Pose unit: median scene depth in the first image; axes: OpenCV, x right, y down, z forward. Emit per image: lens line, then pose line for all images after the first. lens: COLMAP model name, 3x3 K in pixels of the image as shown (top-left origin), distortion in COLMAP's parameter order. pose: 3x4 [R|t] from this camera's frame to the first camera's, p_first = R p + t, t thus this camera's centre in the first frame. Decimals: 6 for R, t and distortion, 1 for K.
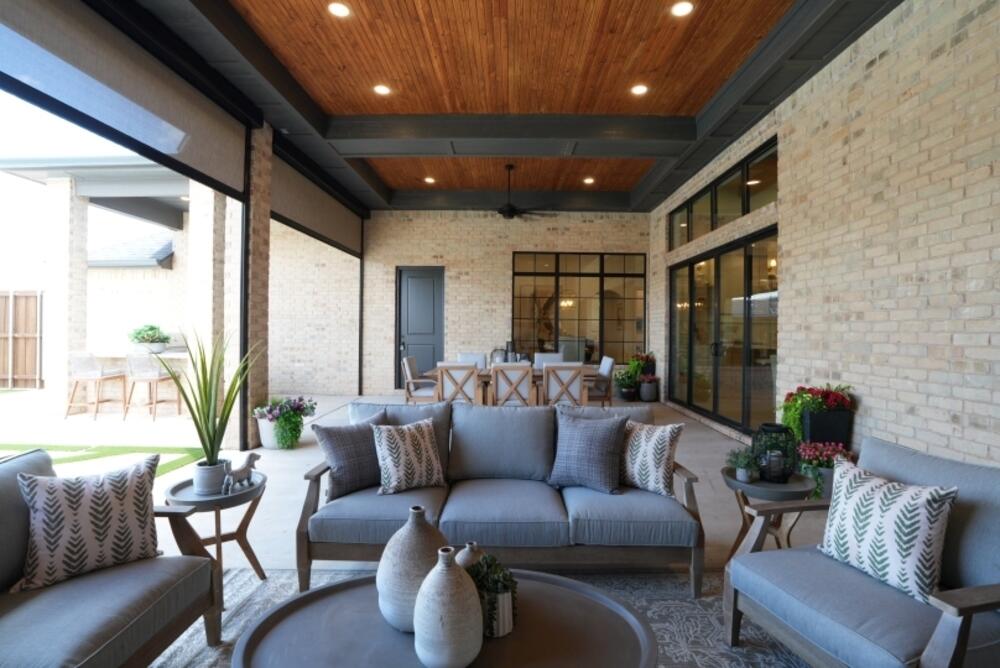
lens RADIAL K [[460.6, 0, 500.0], [0, 460.6, 334.0], [0, 0, 1]] dist [-0.069008, 0.025844]
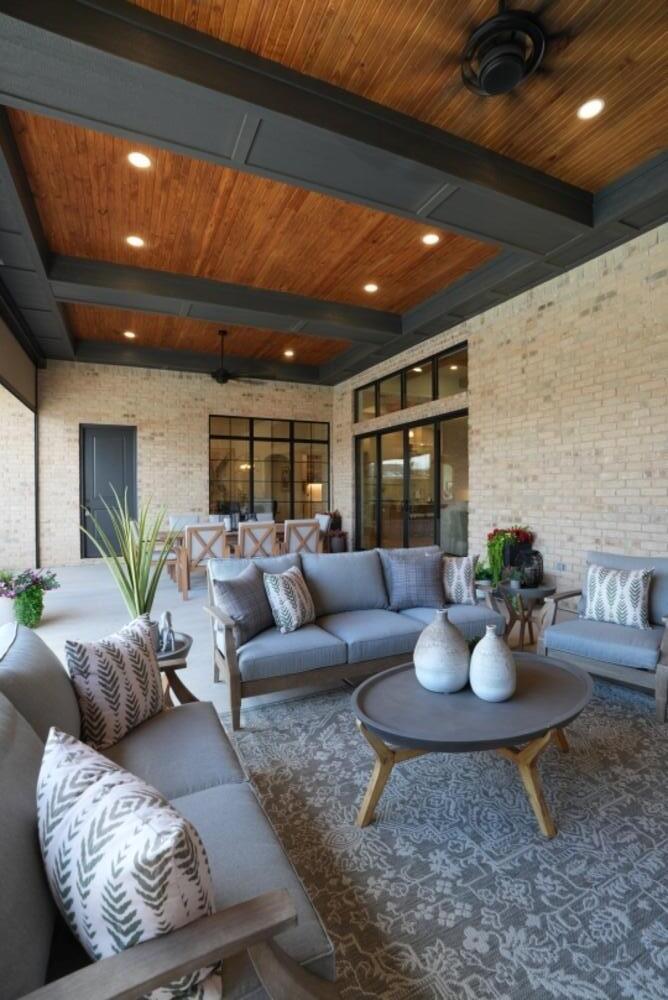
lens RADIAL K [[460.6, 0, 330.2], [0, 460.6, 505.8], [0, 0, 1]] dist [-0.069008, 0.025844]
pose [[0.901259, -0.024859, 0.432568, -0.330418], [0.016119, 0.999585, 0.023861, 0.002782], [-0.432981, -0.014532, 0.901286, -0.044498]]
